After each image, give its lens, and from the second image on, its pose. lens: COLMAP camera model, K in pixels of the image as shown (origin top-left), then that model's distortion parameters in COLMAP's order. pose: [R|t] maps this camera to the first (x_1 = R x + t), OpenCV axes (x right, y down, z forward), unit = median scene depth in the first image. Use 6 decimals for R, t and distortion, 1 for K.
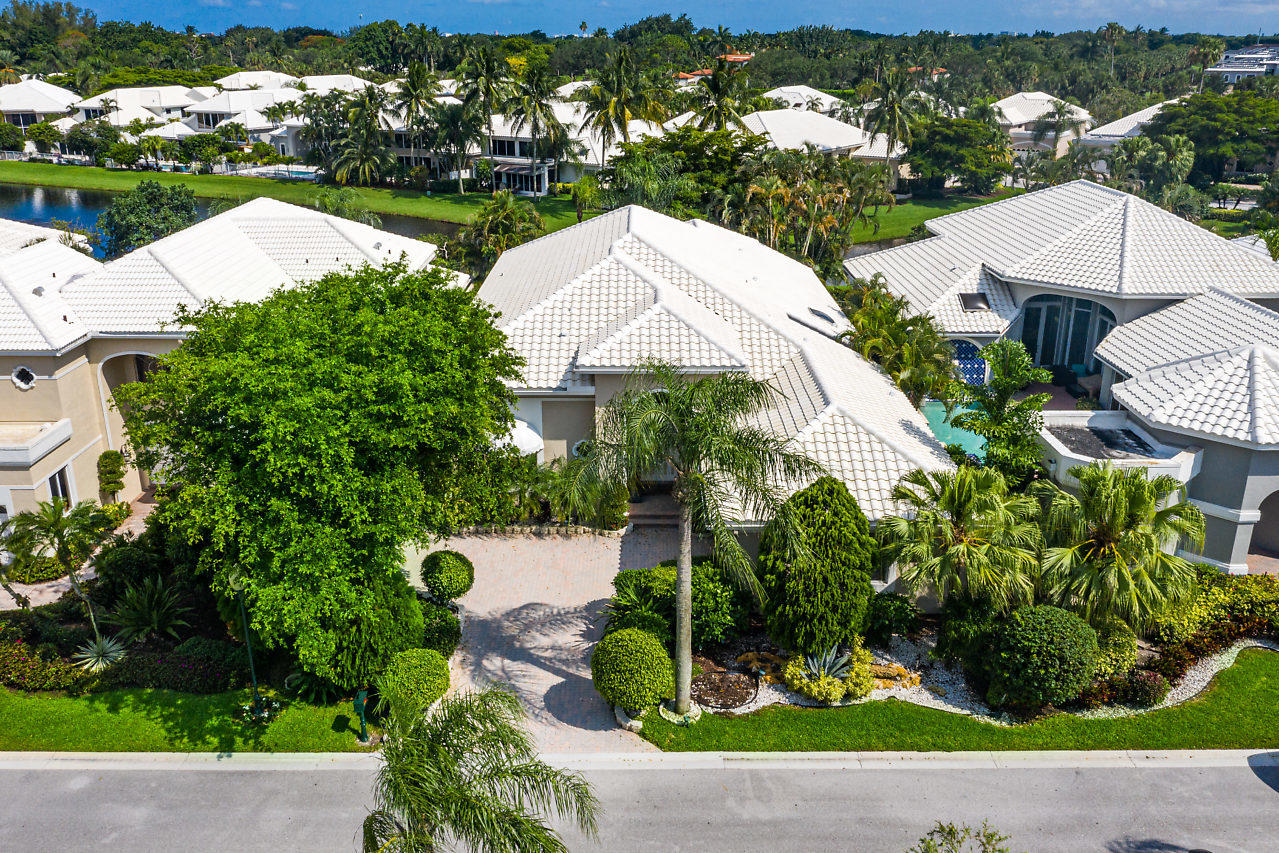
lens RADIAL K [[1102.5, 0, 632.8], [0, 1102.5, 423.9], [0, 0, 1]] dist [-0.008390, 0.005382]
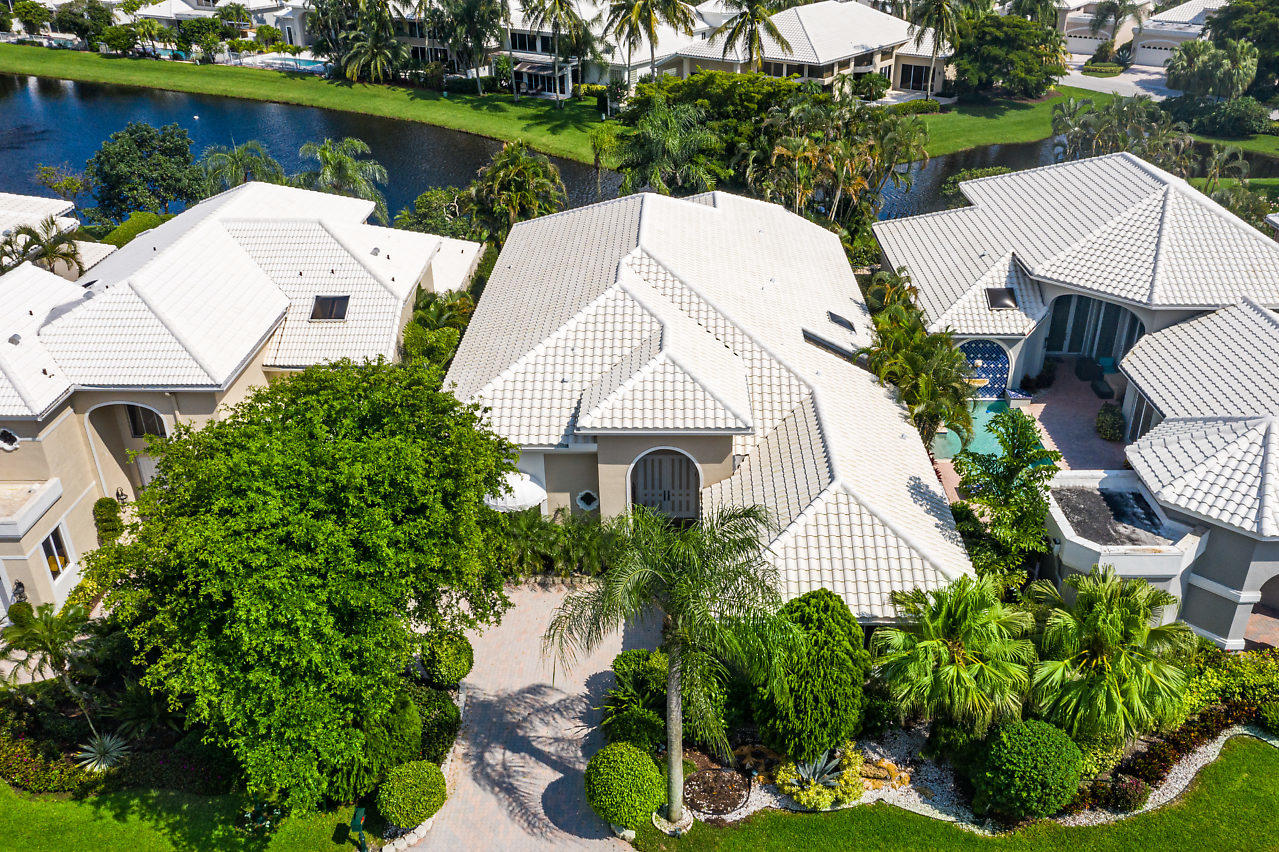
lens RADIAL K [[1113.8, 0, 682.6], [0, 1113.8, 467.8], [0, 0, 1]] dist [-0.004775, 0.000725]
pose [[0.999969, 0.000392, 0.007851, 0.030592], [-0.001699, 0.985922, 0.167198, -0.162425], [-0.007675, -0.167206, 0.985892, 0.023129]]
